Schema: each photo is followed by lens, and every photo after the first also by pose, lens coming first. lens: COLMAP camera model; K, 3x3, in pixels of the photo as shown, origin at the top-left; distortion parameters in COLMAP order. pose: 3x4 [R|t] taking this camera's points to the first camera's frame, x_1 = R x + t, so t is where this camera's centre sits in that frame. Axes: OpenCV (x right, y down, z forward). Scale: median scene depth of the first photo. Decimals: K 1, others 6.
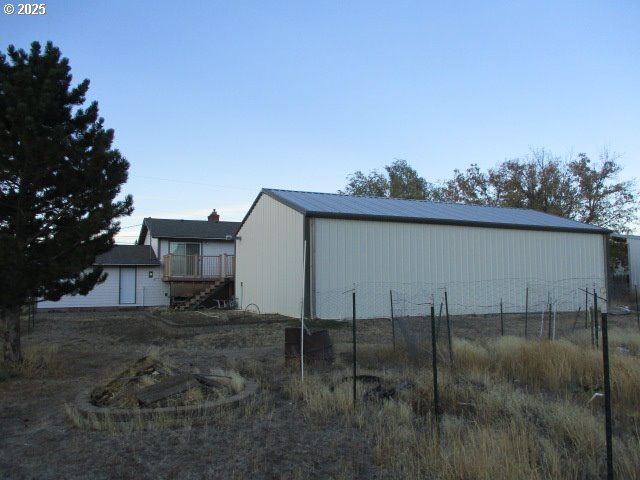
lens RADIAL K [[584.4, 0, 320.0], [0, 584.4, 240.0], [0, 0, 1]] dist [0.001569, 0.004031]
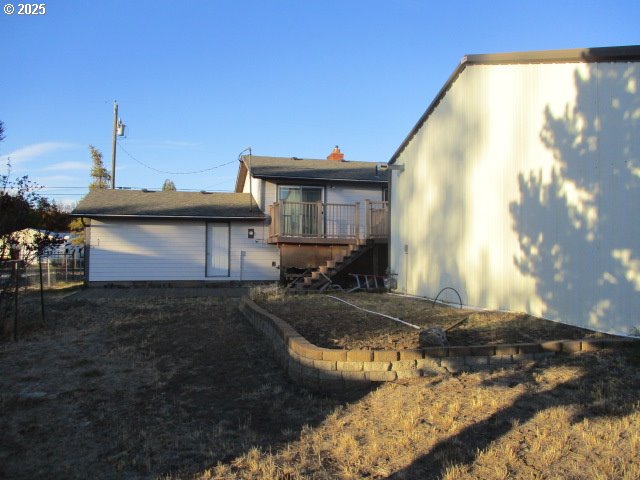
lens RADIAL K [[537.7, 0, 320.0], [0, 537.7, 240.0], [0, 0, 1]] dist [-0.002093, 0.001170]
pose [[0.986752, 0.007801, -0.162046, -0.115678], [0.001190, 0.998468, 0.055313, 0.033657], [0.162229, -0.054774, 0.985232, 0.419907]]
